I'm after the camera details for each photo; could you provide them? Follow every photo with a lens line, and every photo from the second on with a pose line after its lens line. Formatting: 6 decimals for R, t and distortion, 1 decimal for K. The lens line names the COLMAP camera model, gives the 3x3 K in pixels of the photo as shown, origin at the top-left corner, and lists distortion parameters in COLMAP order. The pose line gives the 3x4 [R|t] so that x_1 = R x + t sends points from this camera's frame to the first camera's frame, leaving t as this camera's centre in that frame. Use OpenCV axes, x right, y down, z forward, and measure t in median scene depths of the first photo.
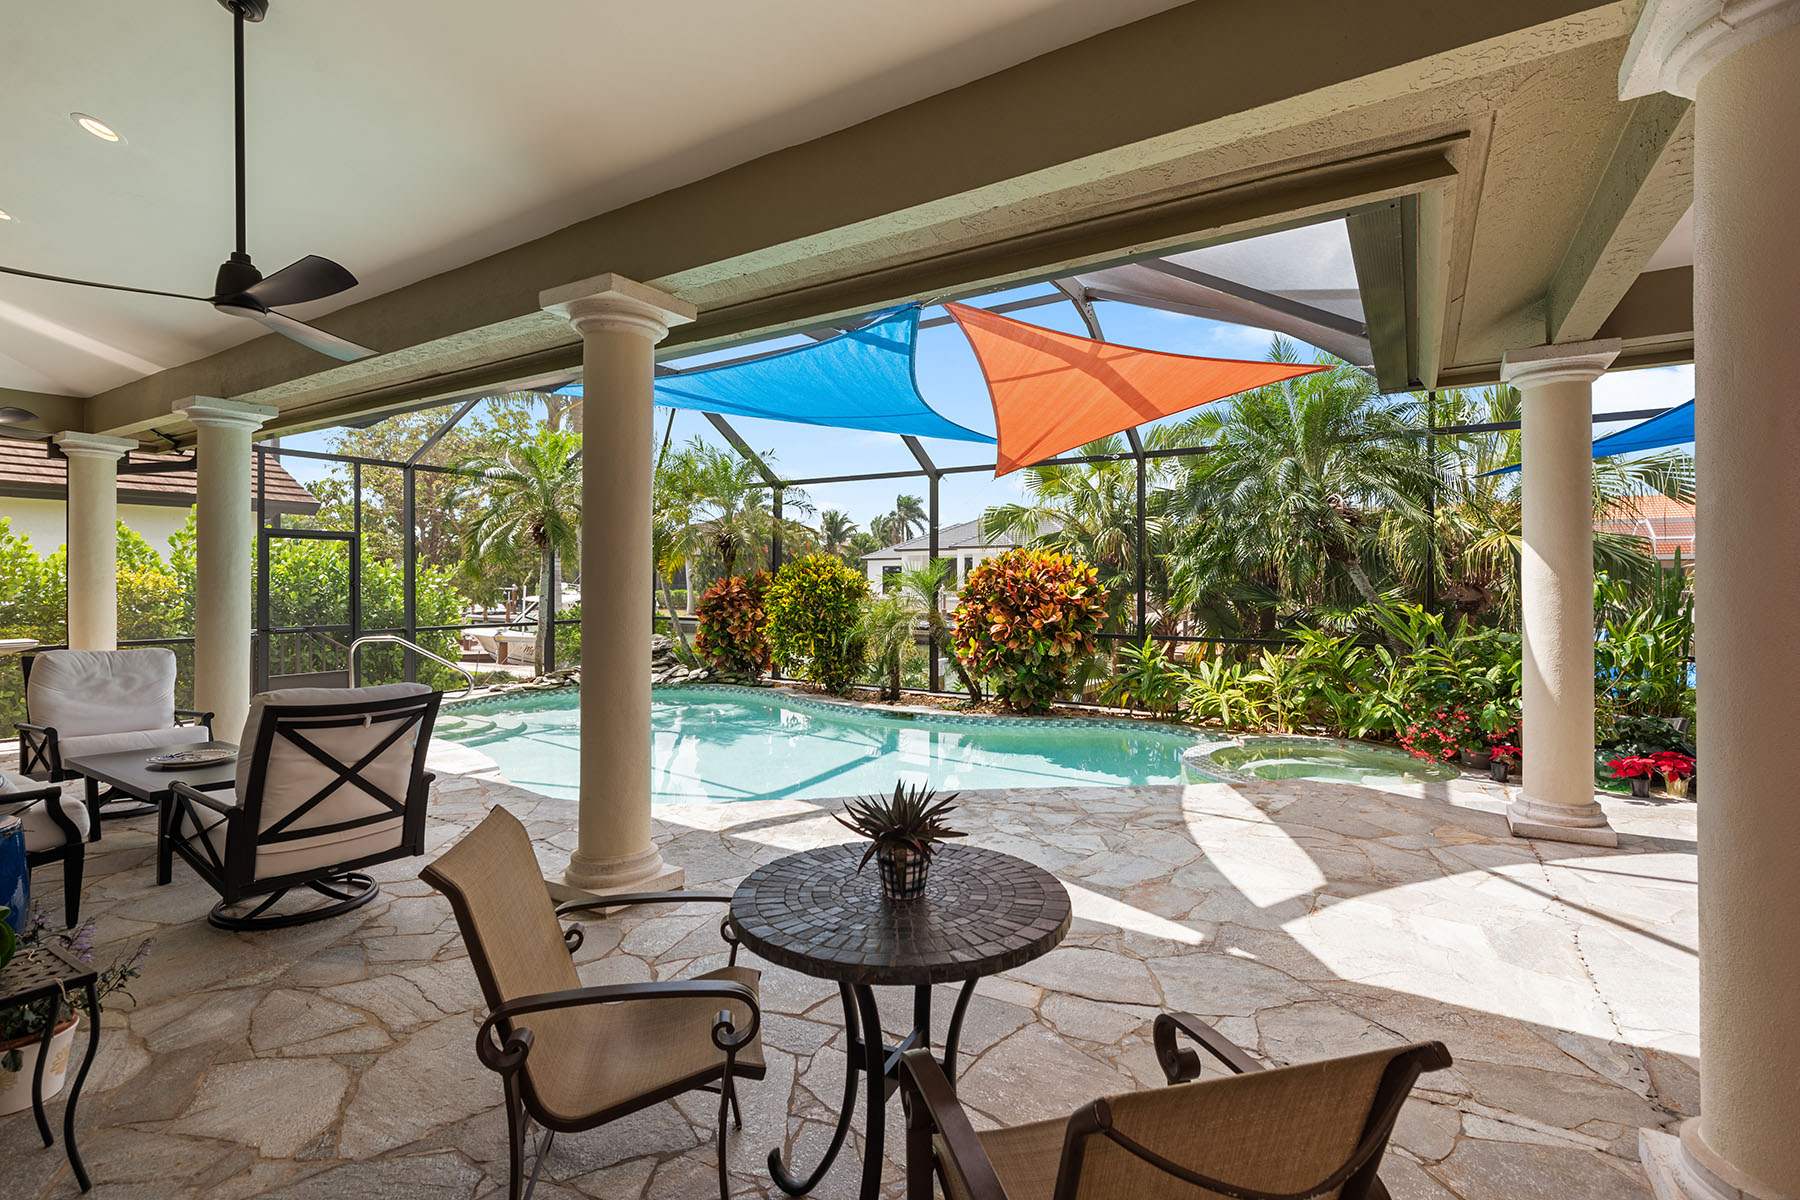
lens RADIAL K [[812.3, 0, 911.9], [0, 812.3, 577.3], [0, 0, 1]] dist [0.028216, 0.000044]
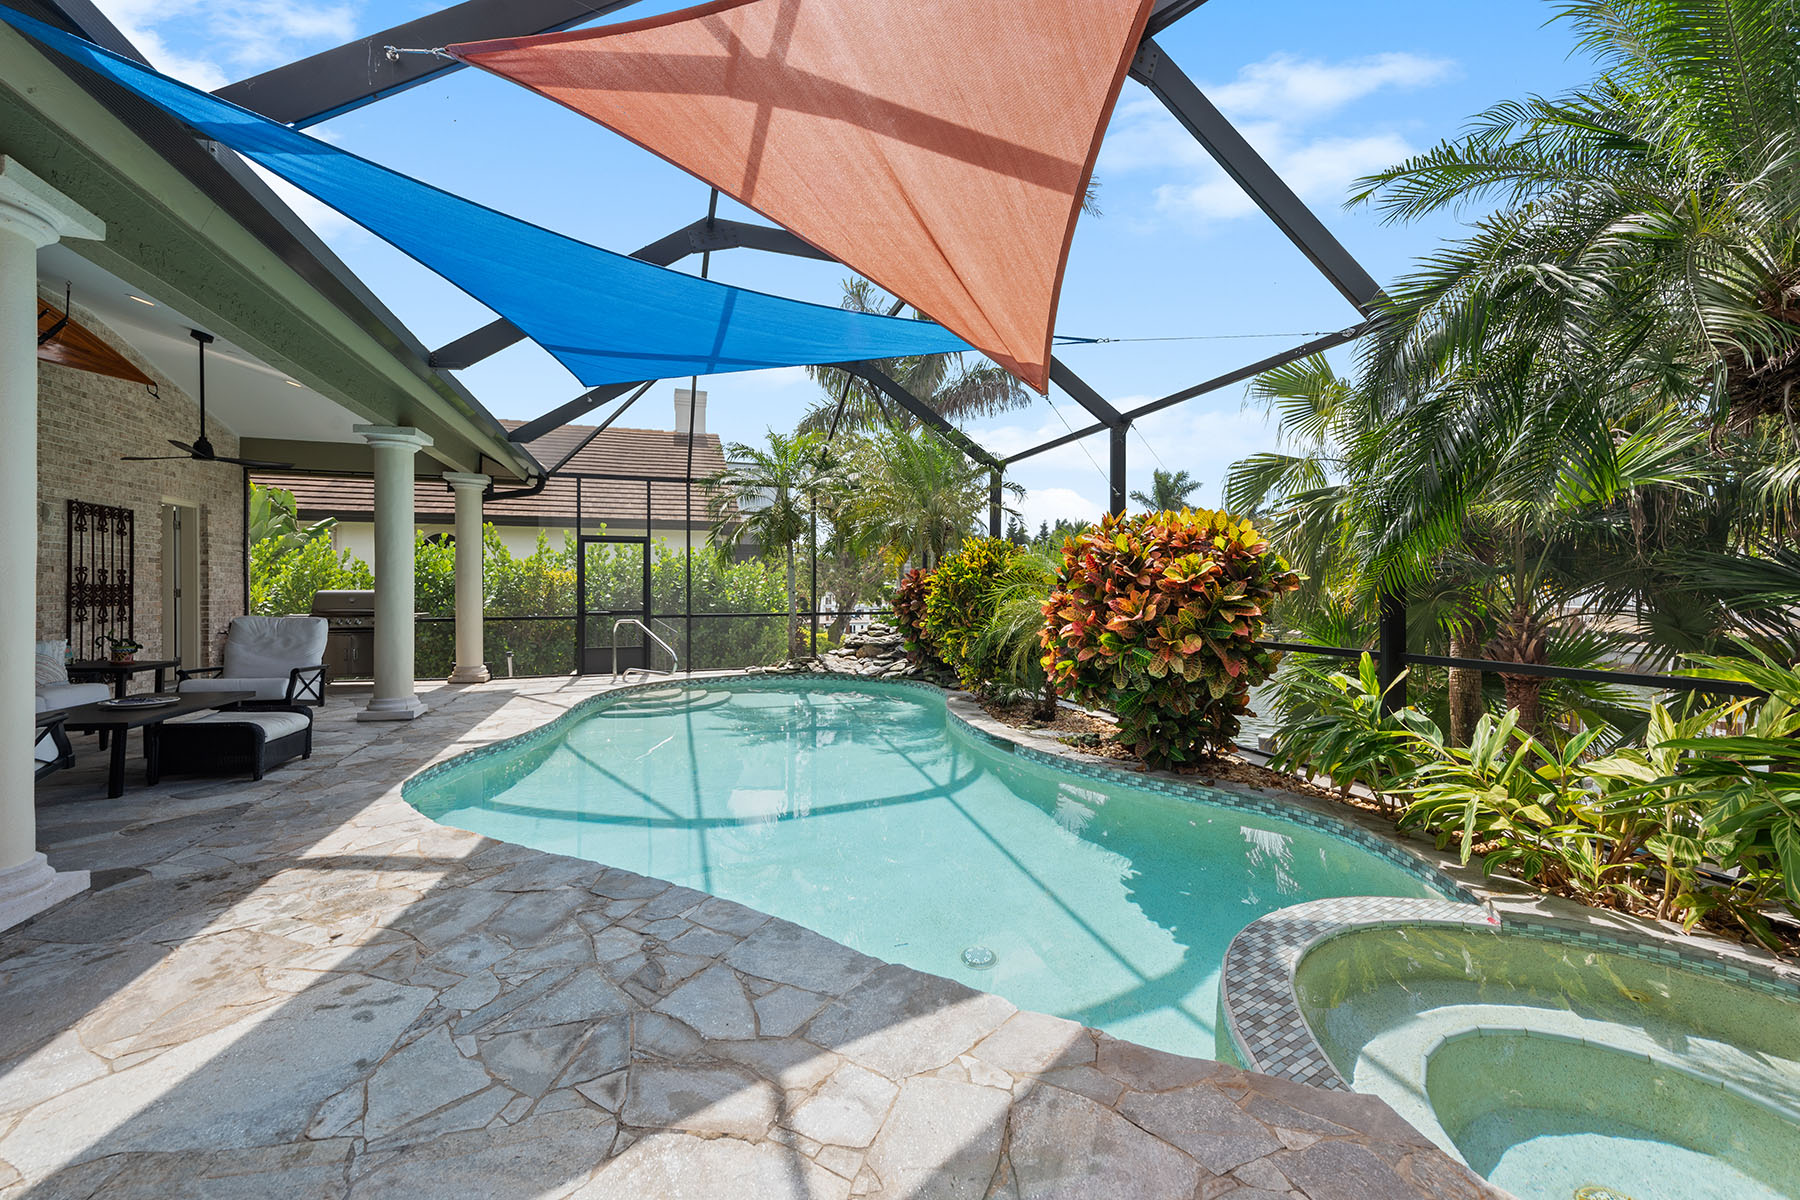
lens RADIAL K [[705.9, 0, 905.1], [0, 705.9, 590.4], [0, 0, 1]] dist [0.005974, -0.000294]
pose [[0.774090, -0.002939, -0.633069, 0.362193], [0.007263, 0.999965, 0.004239, 0.028828], [0.633034, -0.007880, 0.774084, 0.476828]]
